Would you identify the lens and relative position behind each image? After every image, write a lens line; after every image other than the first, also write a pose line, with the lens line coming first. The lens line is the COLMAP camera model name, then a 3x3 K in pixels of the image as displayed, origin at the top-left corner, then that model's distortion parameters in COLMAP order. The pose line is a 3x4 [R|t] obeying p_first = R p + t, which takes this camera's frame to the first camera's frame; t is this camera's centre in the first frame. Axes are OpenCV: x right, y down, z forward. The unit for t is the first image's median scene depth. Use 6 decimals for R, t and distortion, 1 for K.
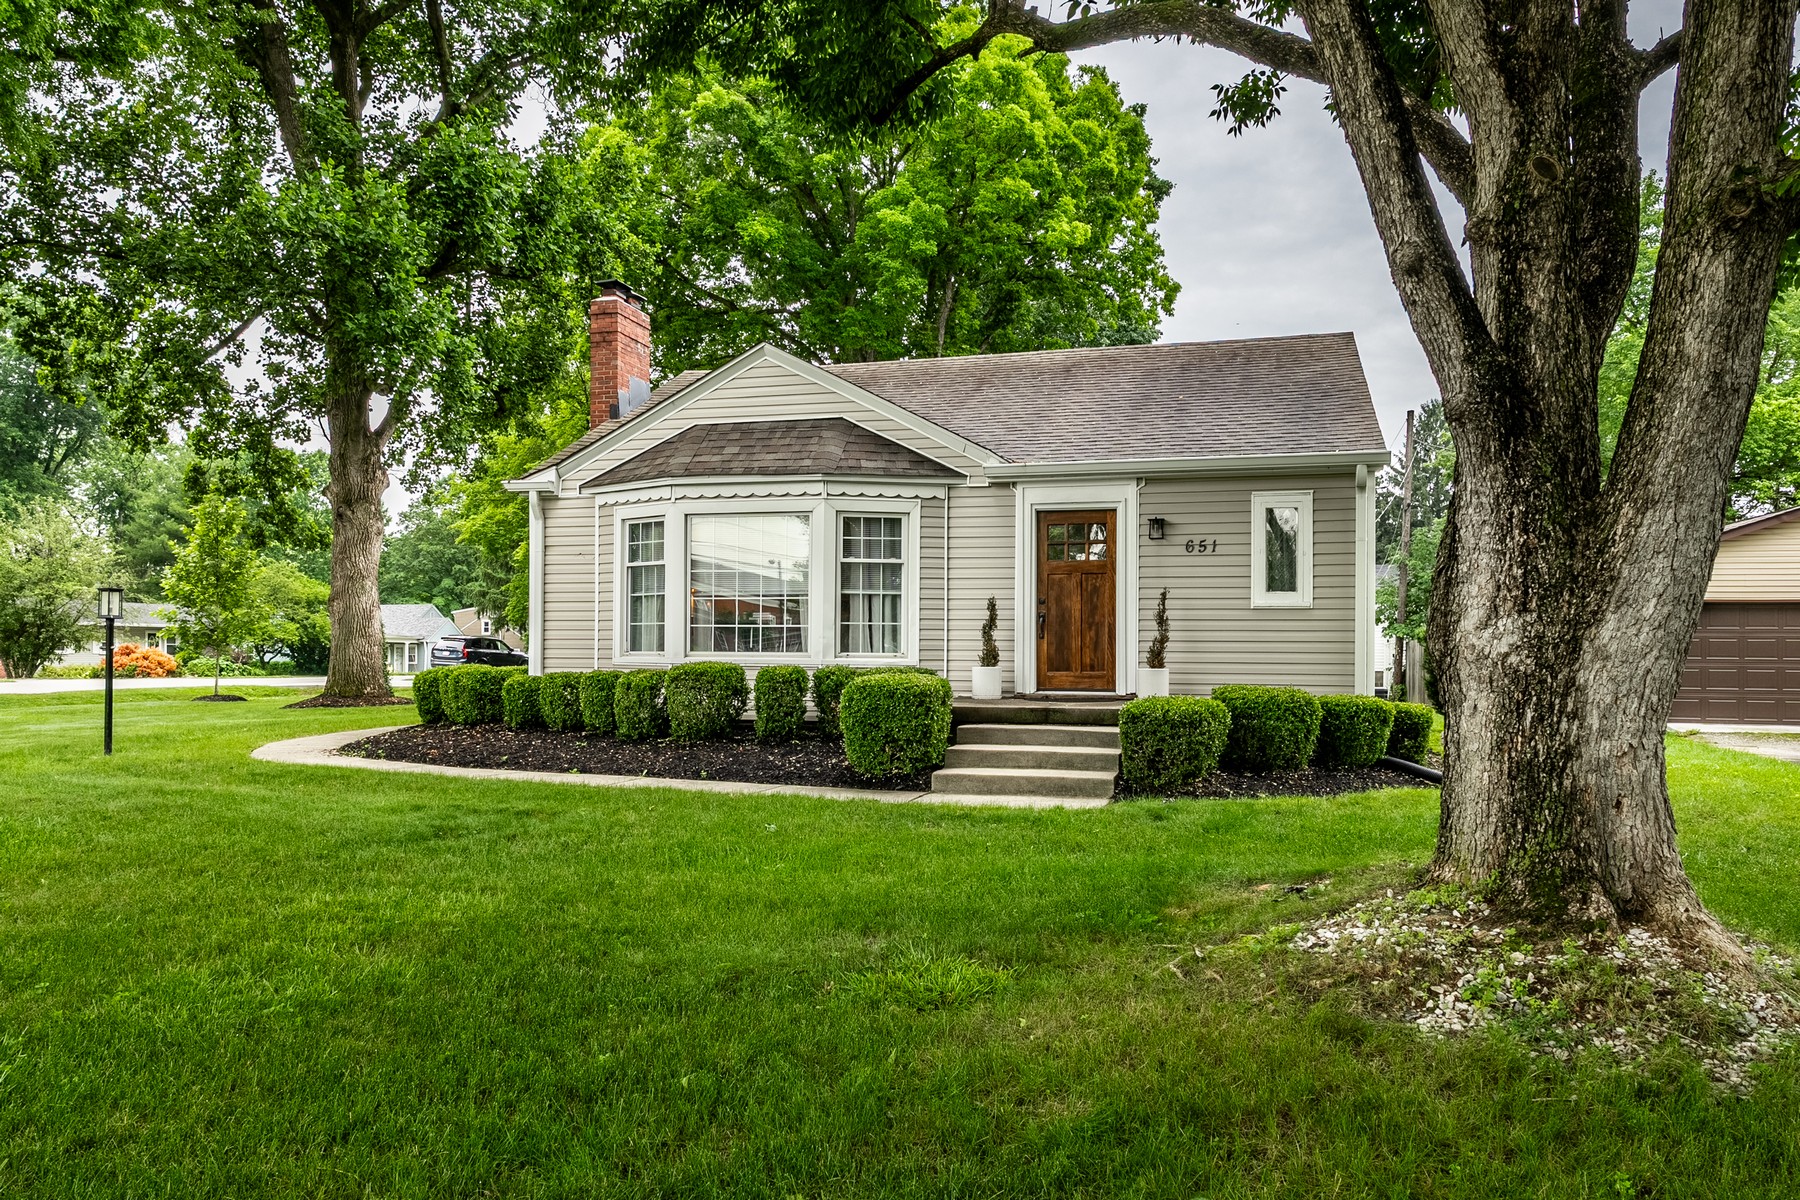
lens RADIAL K [[1220.5, 0, 895.6], [0, 1220.5, 601.9], [0, 0, 1]] dist [0.005990, -0.001681]
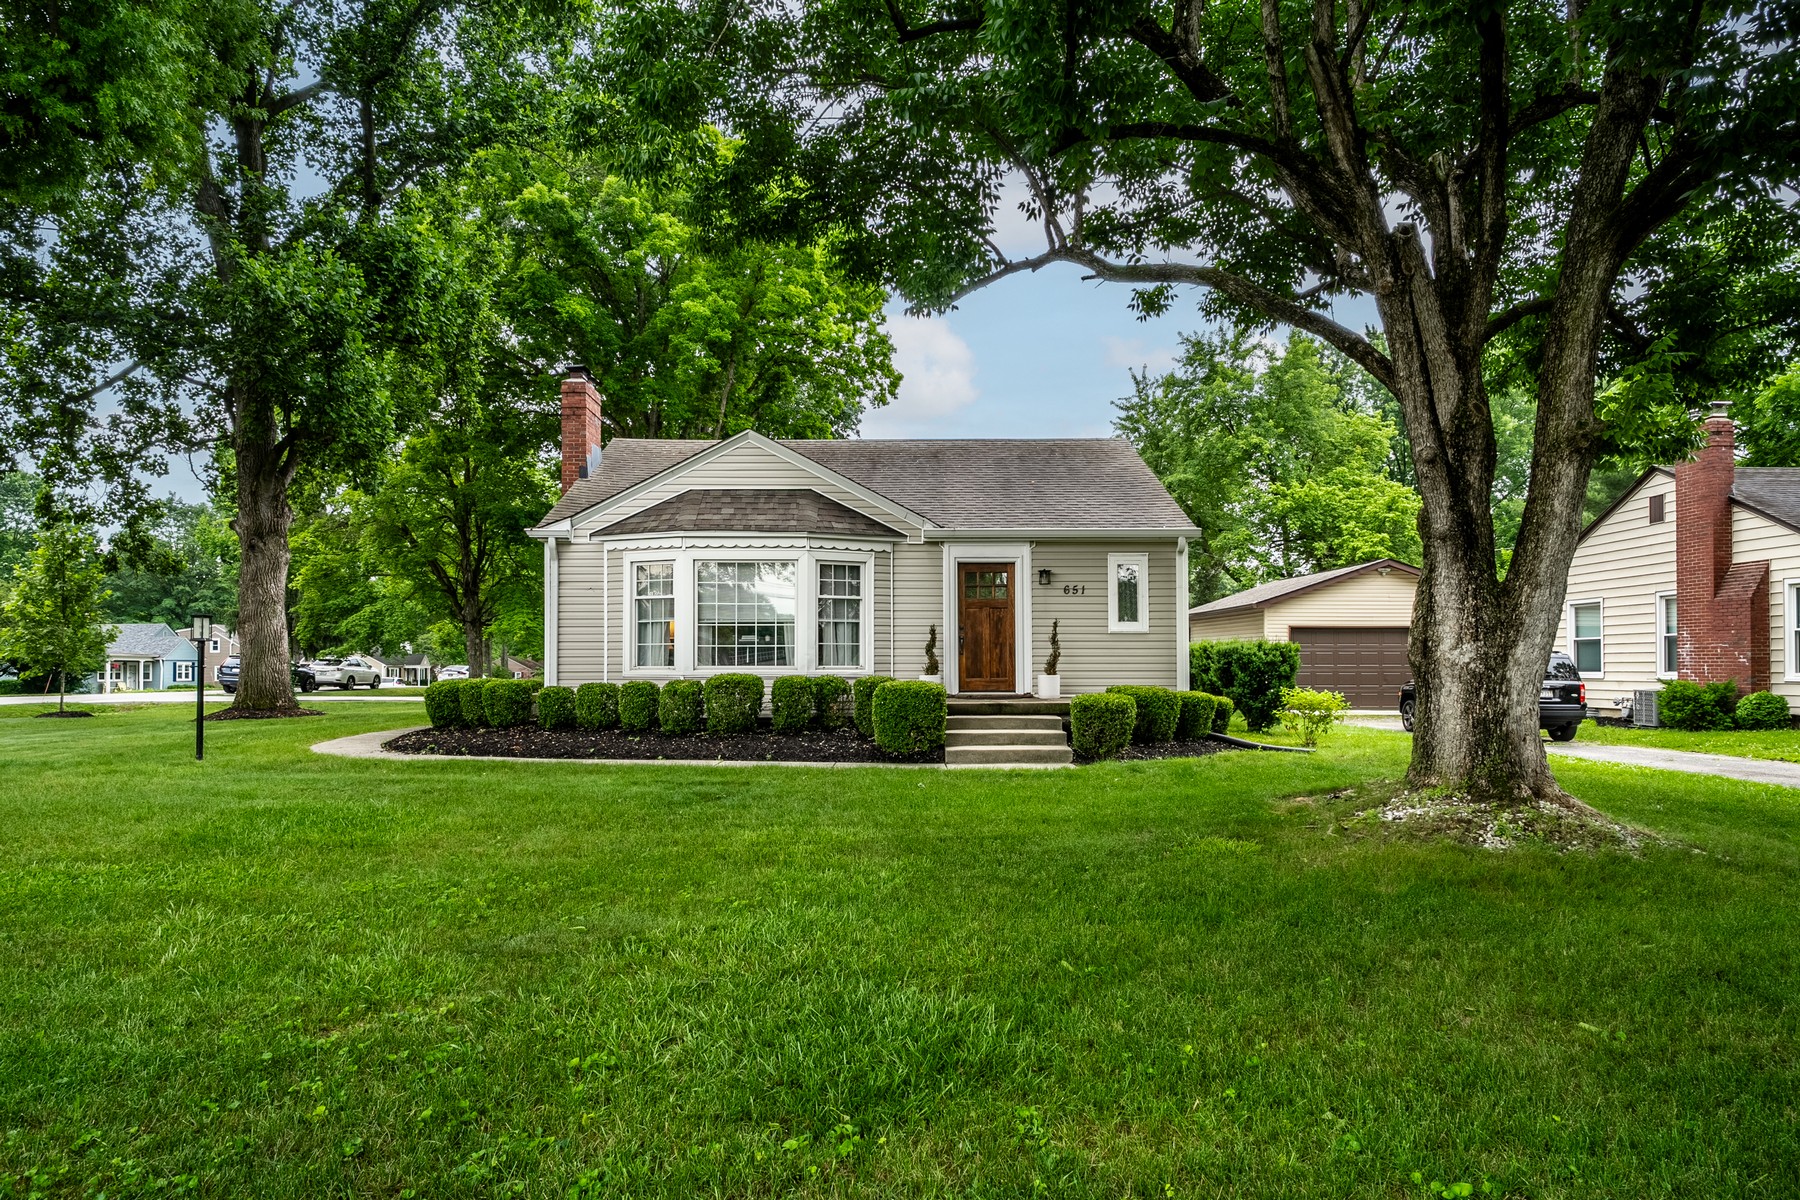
lens RADIAL K [[1013.5, 0, 903.4], [0, 1013.5, 605.8], [0, 0, 1]] dist [0.001558, -0.000388]
pose [[0.965759, 0.008295, 0.259309, -0.242783], [-0.003768, 0.999832, -0.017950, -0.004632], [-0.259414, 0.016358, 0.965628, -0.095772]]
